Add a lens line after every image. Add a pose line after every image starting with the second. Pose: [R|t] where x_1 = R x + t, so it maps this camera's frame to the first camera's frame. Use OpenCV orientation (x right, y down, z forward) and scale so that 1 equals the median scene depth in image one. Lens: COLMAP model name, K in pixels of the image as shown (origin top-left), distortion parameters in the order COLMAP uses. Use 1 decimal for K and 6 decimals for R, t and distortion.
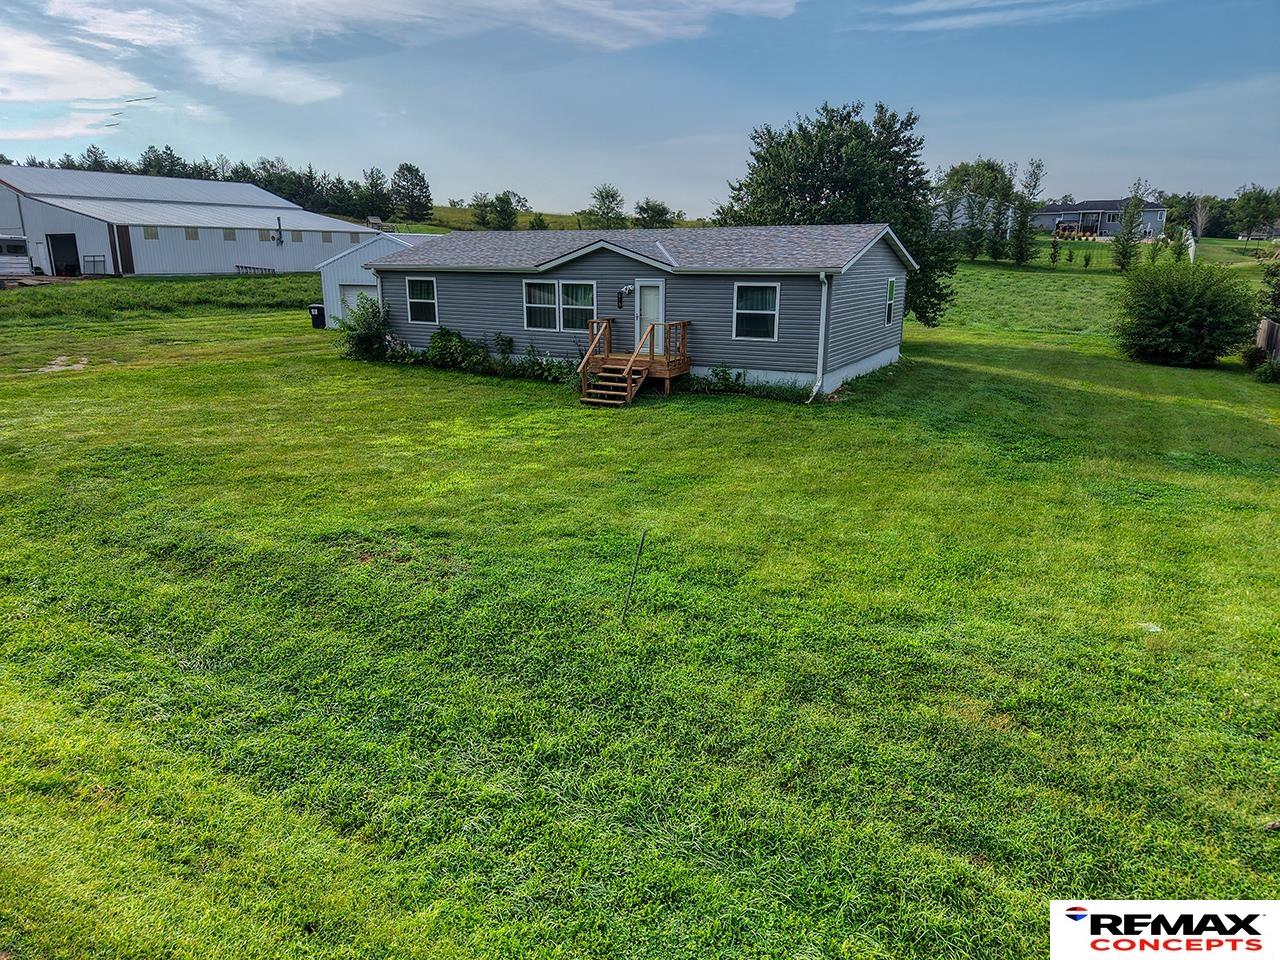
lens RADIAL K [[859.2, 0, 645.8], [0, 859.2, 487.3], [0, 0, 1]] dist [0.026851, -0.023661]
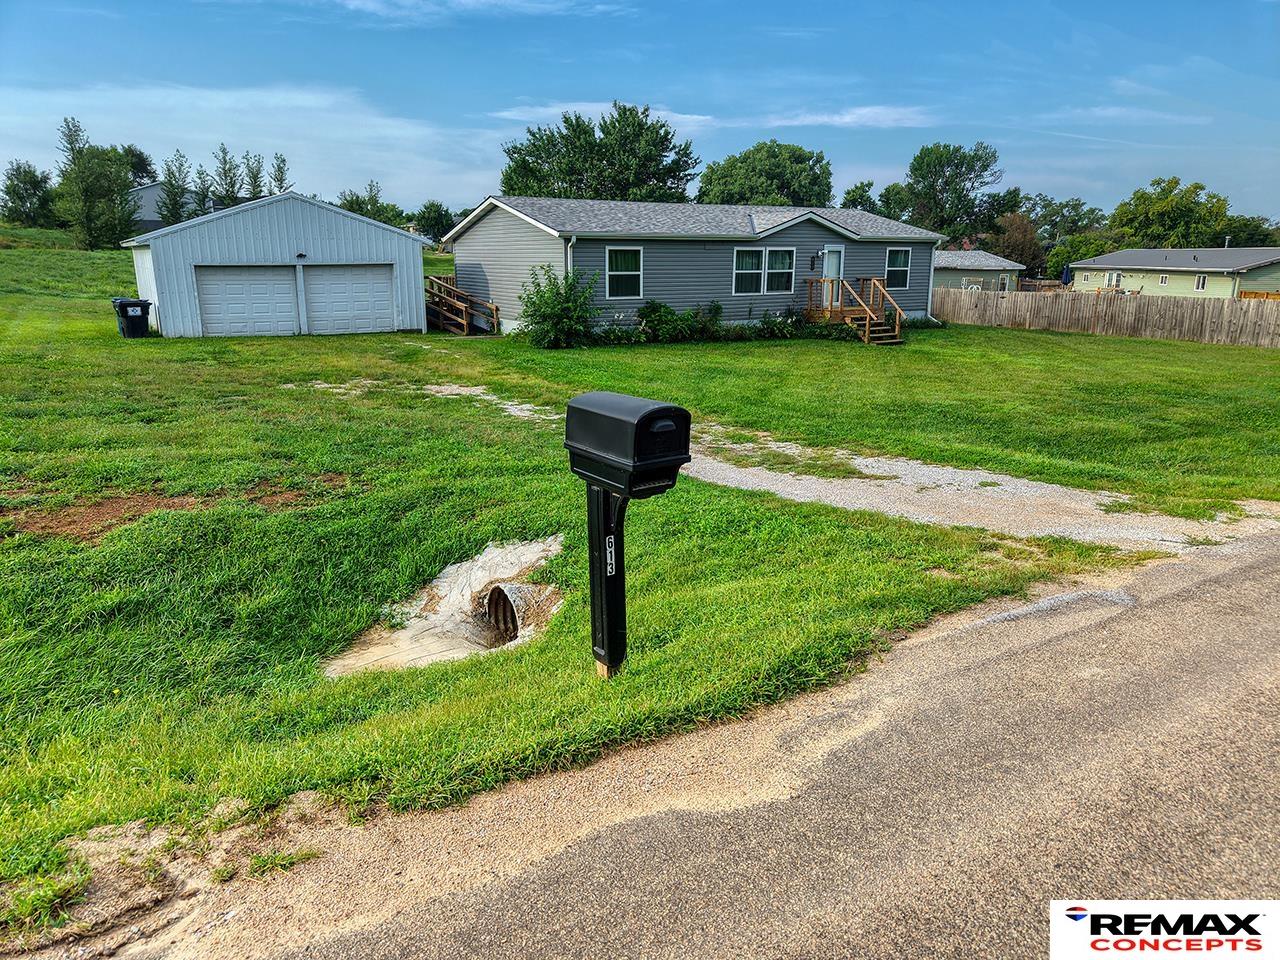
lens RADIAL K [[860.9, 0, 621.7], [0, 860.9, 496.1], [0, 0, 1]] dist [0.014538, -0.010071]
pose [[0.484414, -0.238071, 0.841823, -1.174024], [0.228838, 0.963239, 0.140727, -0.130548], [-0.844379, 0.124471, 0.521086, 0.616031]]
